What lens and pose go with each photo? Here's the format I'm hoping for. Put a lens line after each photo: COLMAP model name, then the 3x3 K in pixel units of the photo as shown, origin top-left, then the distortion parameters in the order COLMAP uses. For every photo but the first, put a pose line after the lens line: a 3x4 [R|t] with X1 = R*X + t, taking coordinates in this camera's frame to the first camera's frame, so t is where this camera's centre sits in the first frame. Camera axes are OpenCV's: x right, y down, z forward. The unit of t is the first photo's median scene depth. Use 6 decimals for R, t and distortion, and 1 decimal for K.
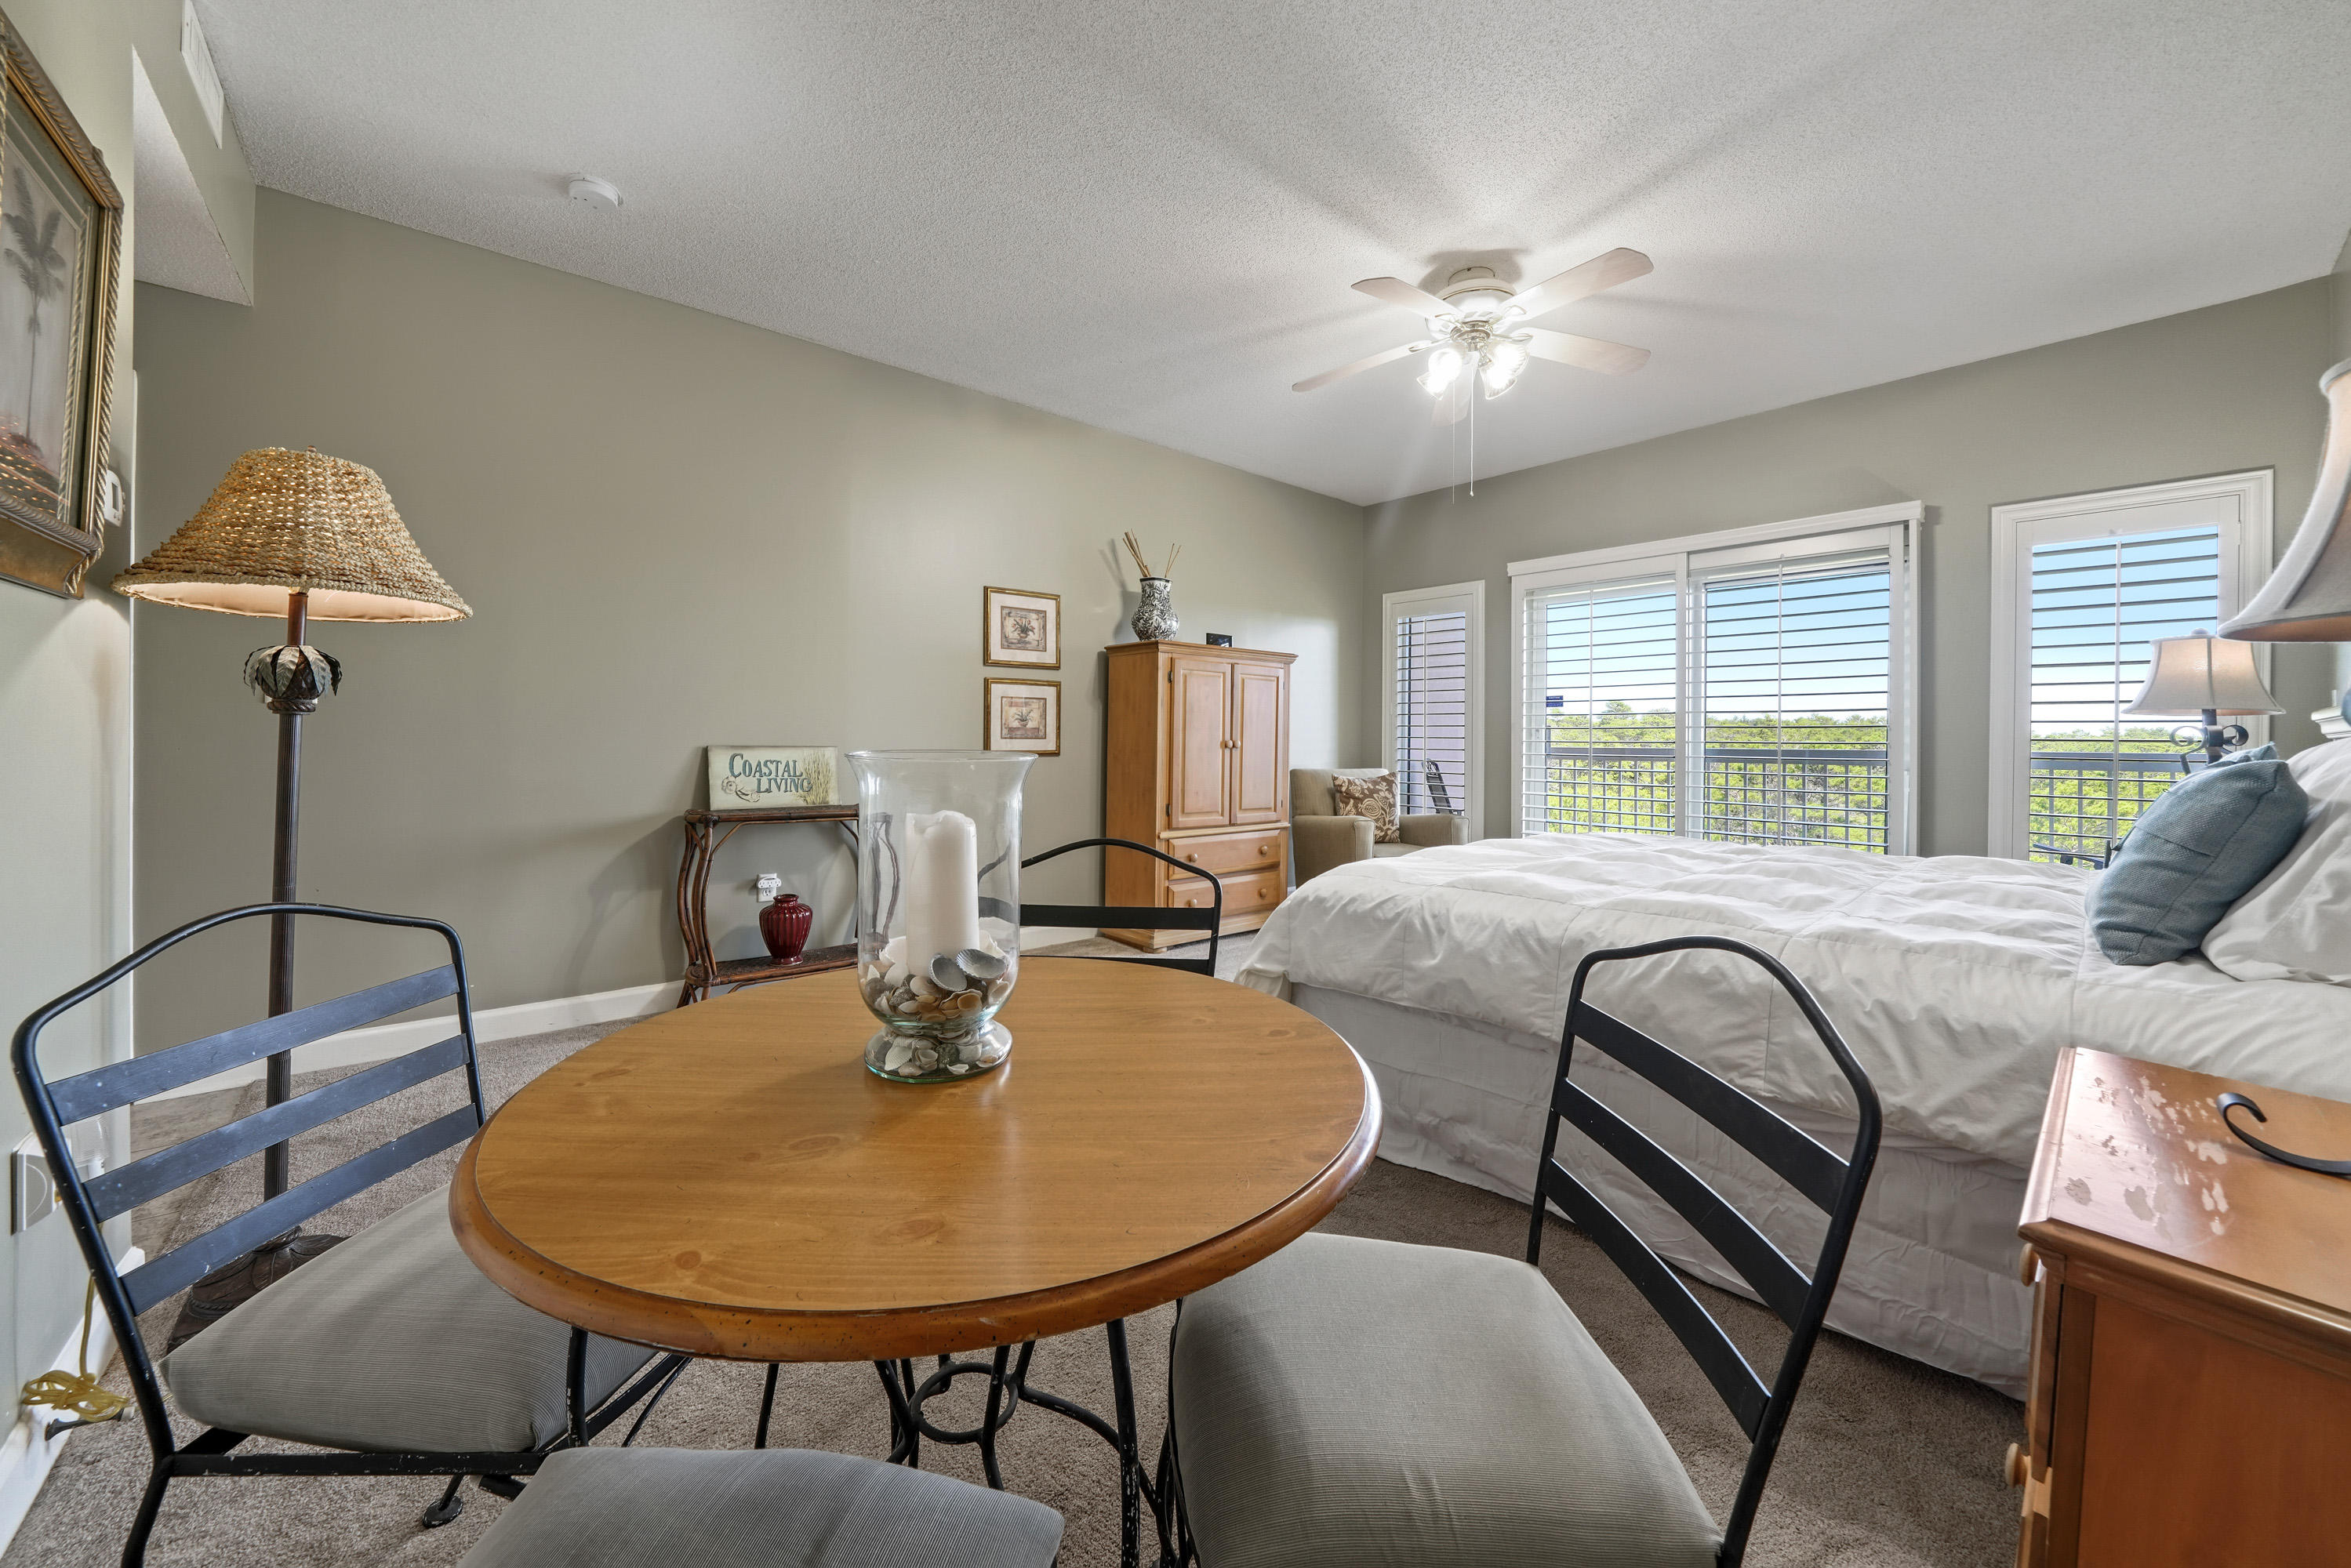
lens RADIAL K [[834.5, 0, 1193.0], [0, 834.5, 737.5], [0, 0, 1]] dist [-0.018041, -0.000048]
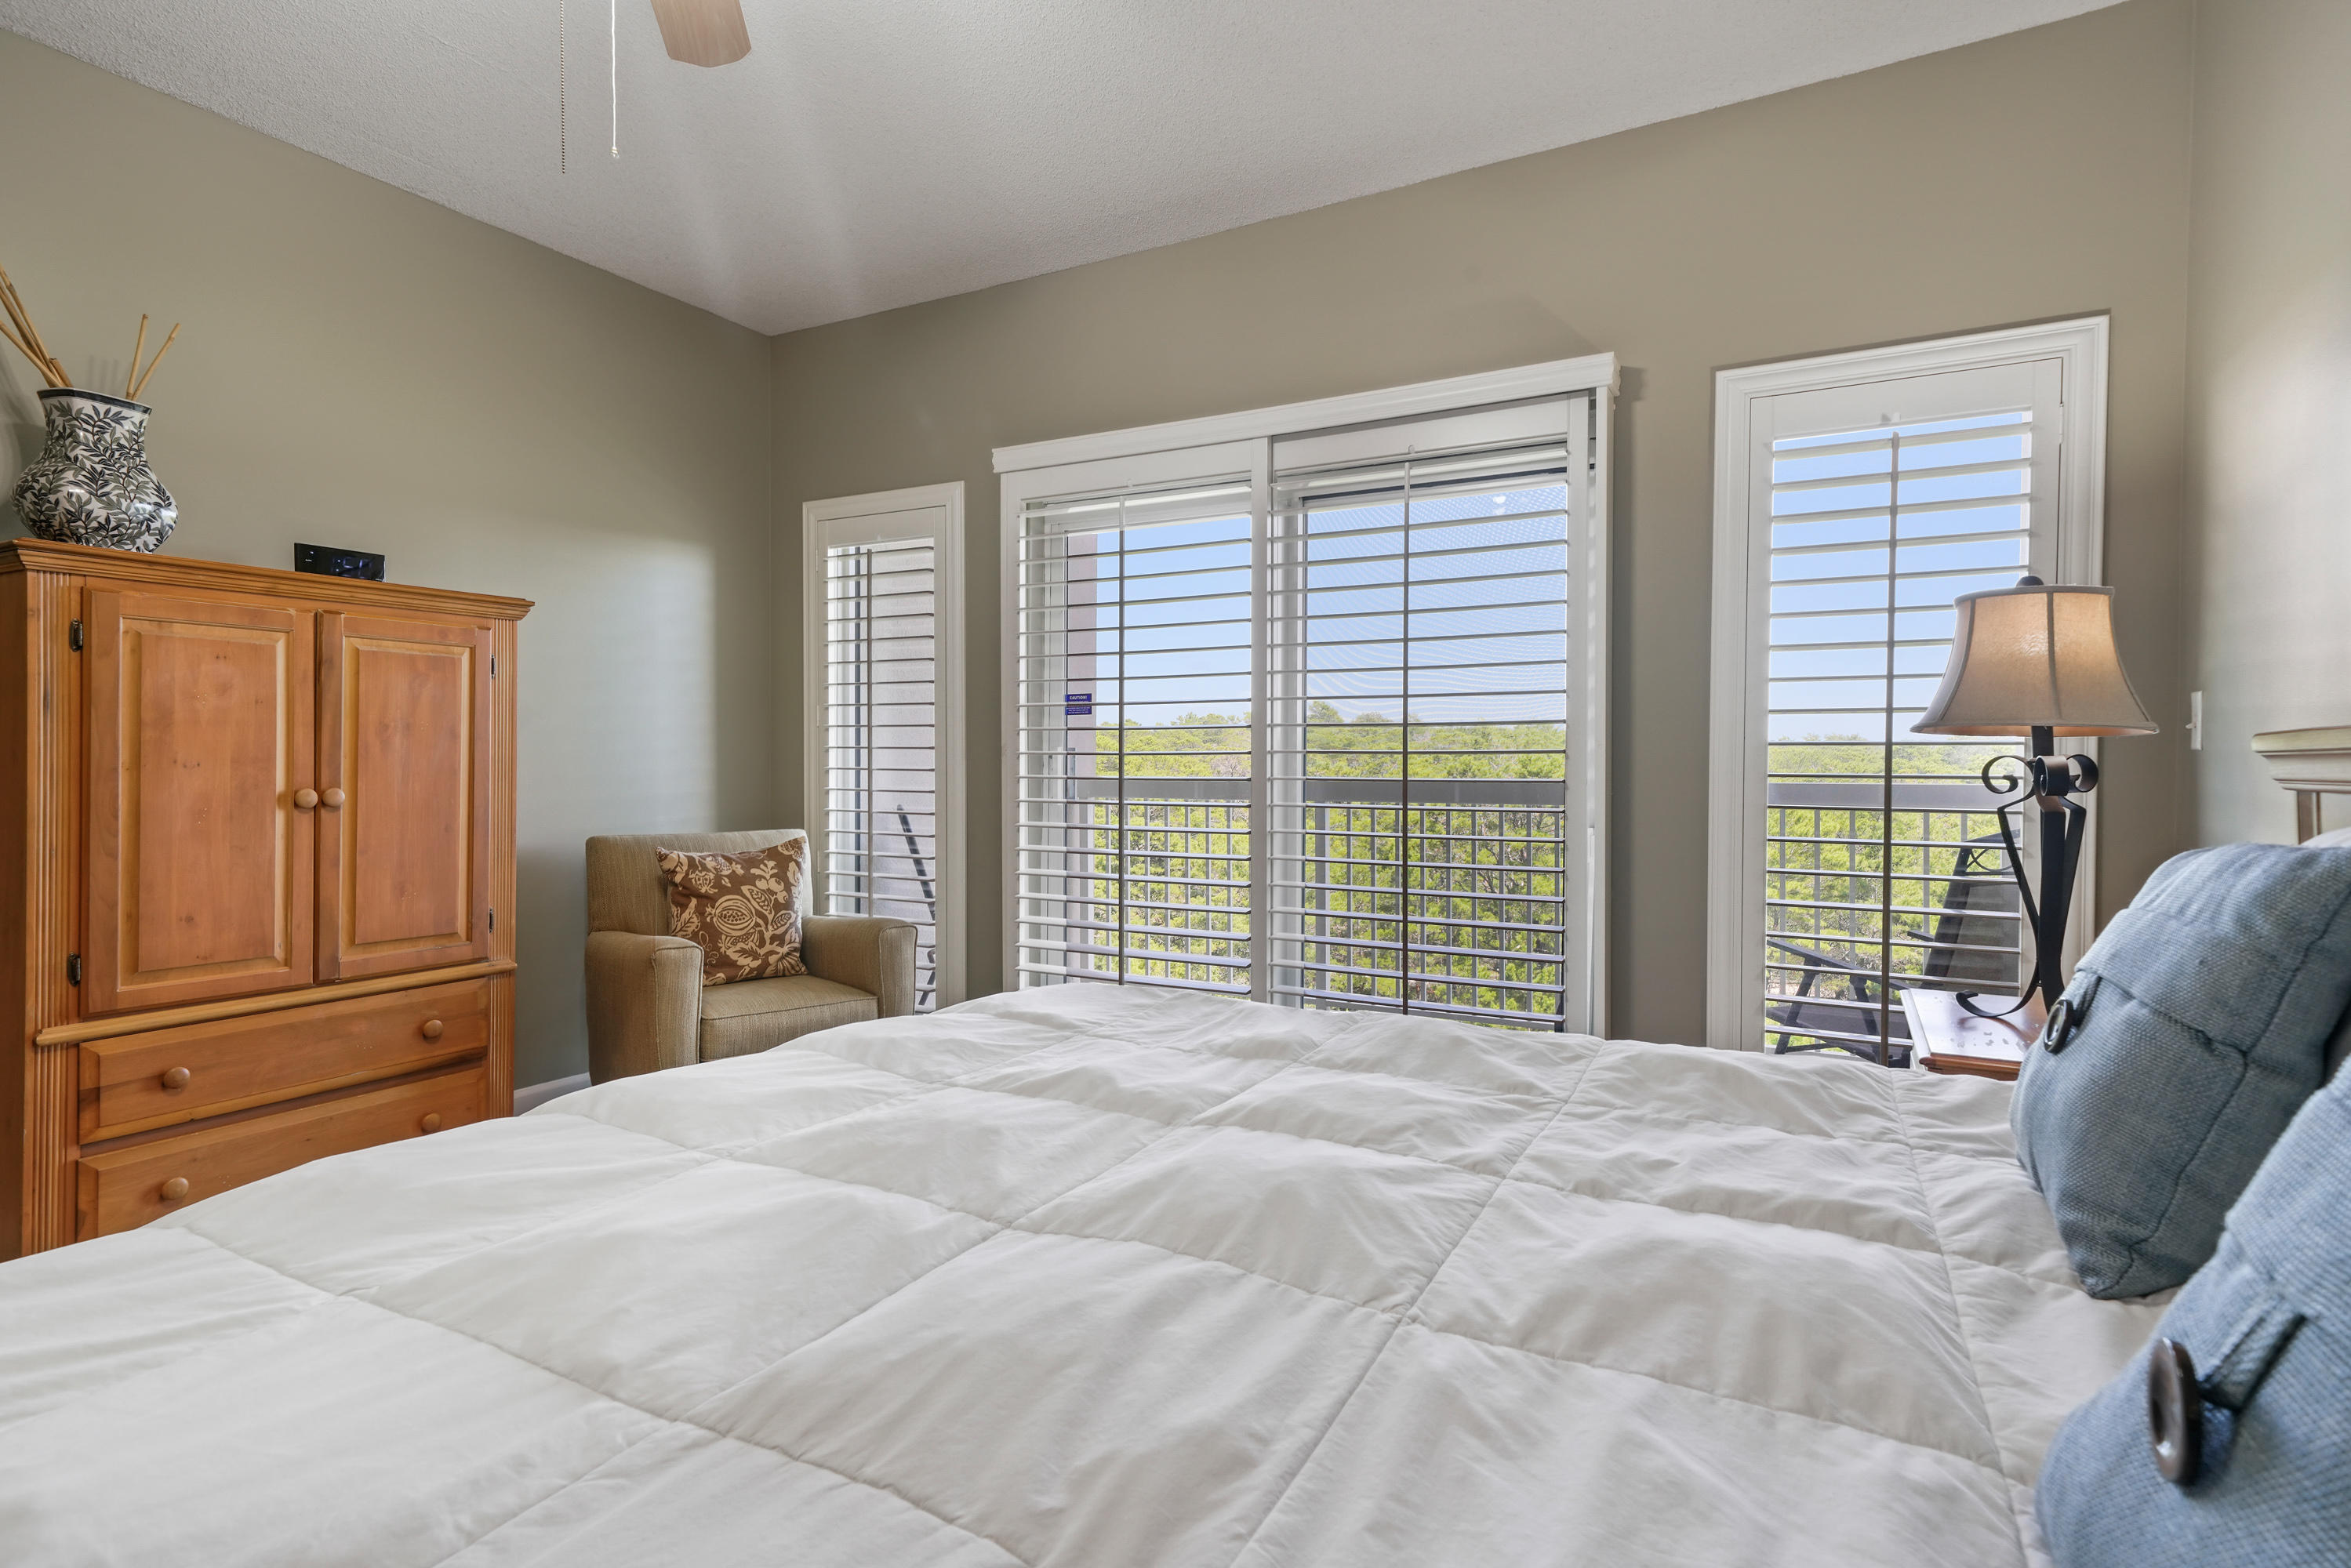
lens RADIAL K [[1241.9, 0, 1170.7], [0, 1241.9, 772.9], [0, 0, 1]] dist [0.008127, 0.001097]
pose [[0.935205, -0.011314, 0.353926, 0.246644], [0.007330, 0.999894, 0.012595, -0.010450], [-0.354031, -0.009185, 0.935189, 0.254394]]
